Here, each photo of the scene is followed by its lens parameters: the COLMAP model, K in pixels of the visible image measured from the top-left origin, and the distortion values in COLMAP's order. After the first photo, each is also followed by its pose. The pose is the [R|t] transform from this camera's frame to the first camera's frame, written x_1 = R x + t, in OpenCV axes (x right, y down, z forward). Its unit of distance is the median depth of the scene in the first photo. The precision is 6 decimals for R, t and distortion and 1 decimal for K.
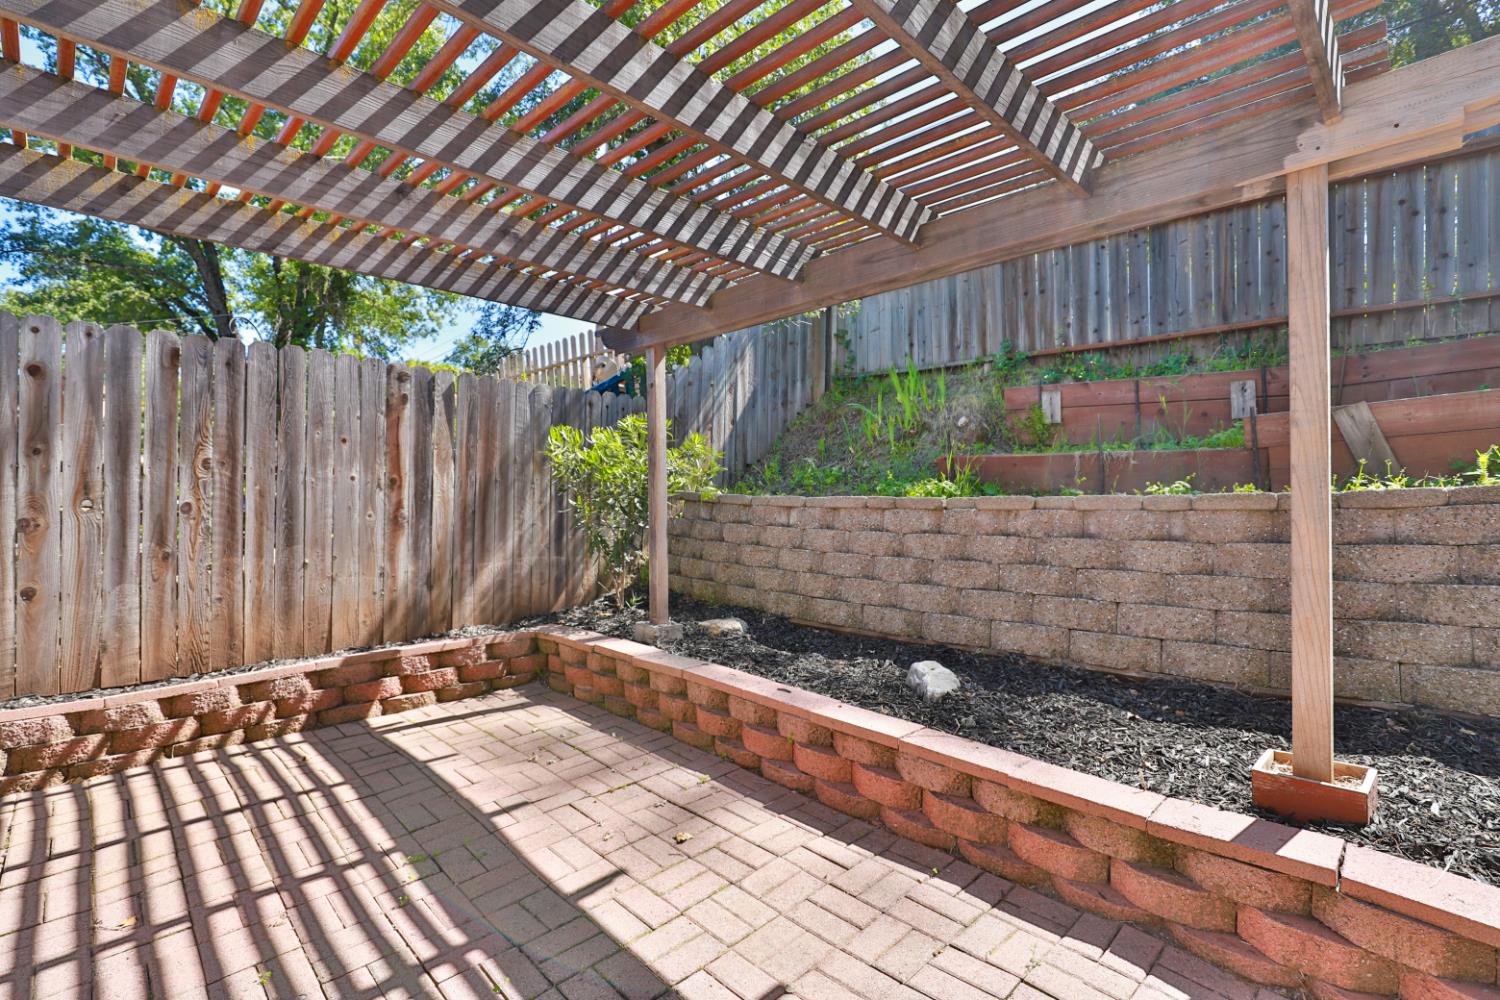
lens RADIAL K [[690.4, 0, 745.6], [0, 690.4, 504.8], [0, 0, 1]] dist [-0.021772, 0.002703]
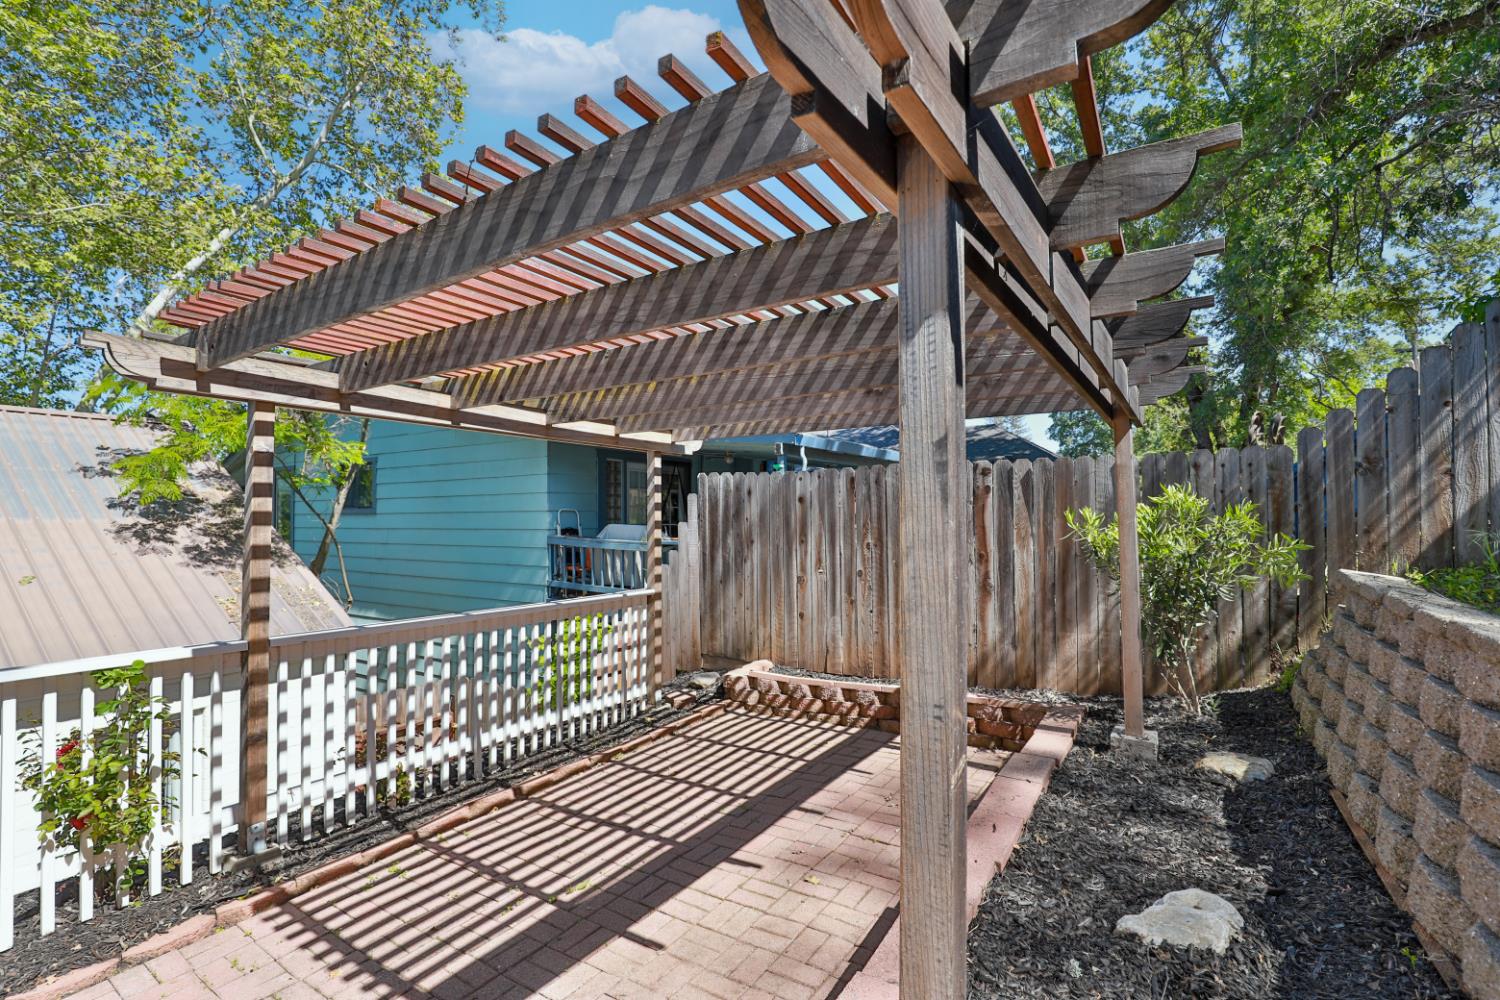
lens RADIAL K [[690.4, 0, 744.1], [0, 690.4, 498.9], [0, 0, 1]] dist [-0.021772, 0.002703]
pose [[0.188717, -0.036504, -0.981353, 0.924907], [0.009003, 0.999331, -0.035442, -0.143497], [0.981990, -0.002146, 0.188919, 0.503239]]
